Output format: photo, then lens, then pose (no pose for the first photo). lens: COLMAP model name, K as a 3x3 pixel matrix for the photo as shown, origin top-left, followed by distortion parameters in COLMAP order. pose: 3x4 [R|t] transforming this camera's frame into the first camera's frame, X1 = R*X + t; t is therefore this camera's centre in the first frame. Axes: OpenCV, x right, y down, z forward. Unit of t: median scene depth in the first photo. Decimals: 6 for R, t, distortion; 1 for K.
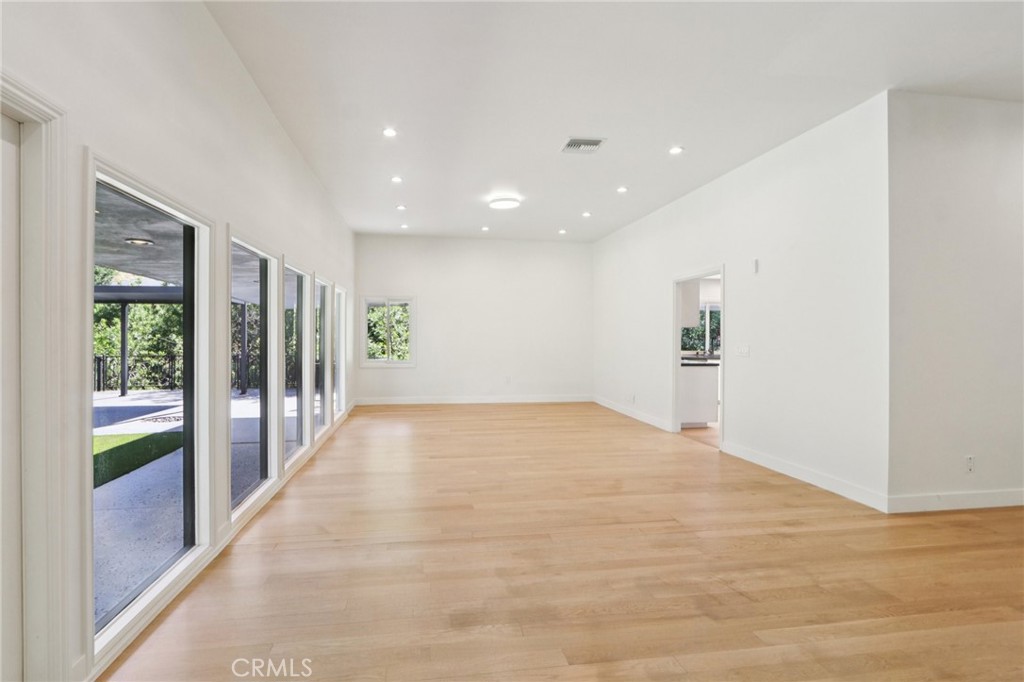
lens RADIAL K [[477.9, 0, 510.9], [0, 477.9, 336.6], [0, 0, 1]] dist [0.000636, 0.000011]
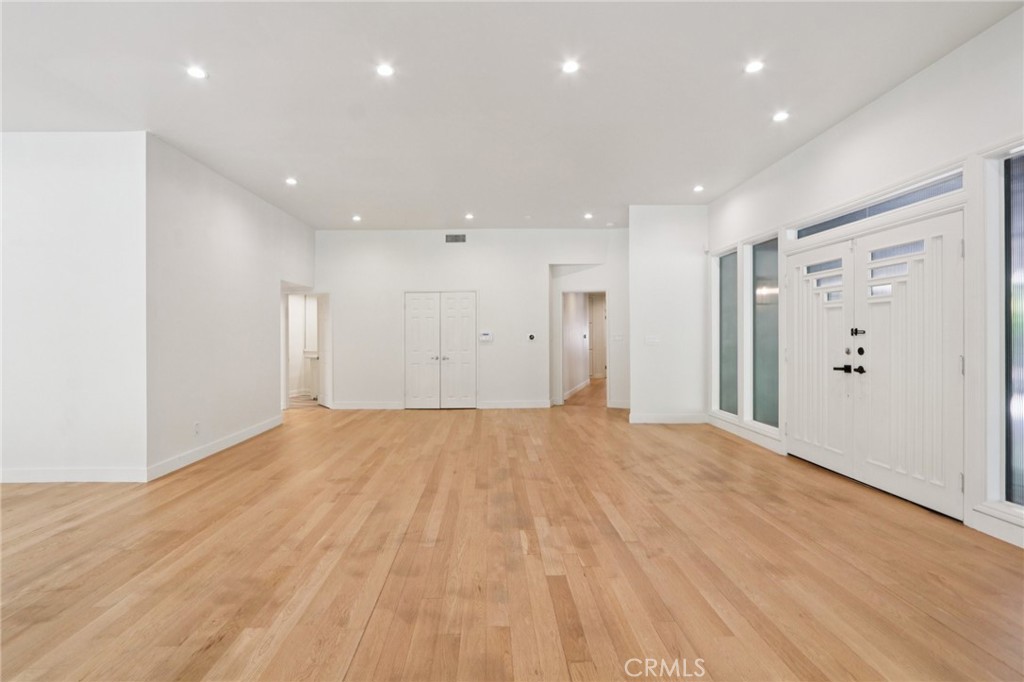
lens RADIAL K [[477.9, 0, 511.7], [0, 477.9, 337.0], [0, 0, 1]] dist [0.000636, 0.000011]
pose [[0.110167, -0.006492, 0.993892, -0.391651], [0.002632, 0.999977, 0.006240, -0.001921], [-0.993910, 0.001929, 0.110181, -0.061449]]
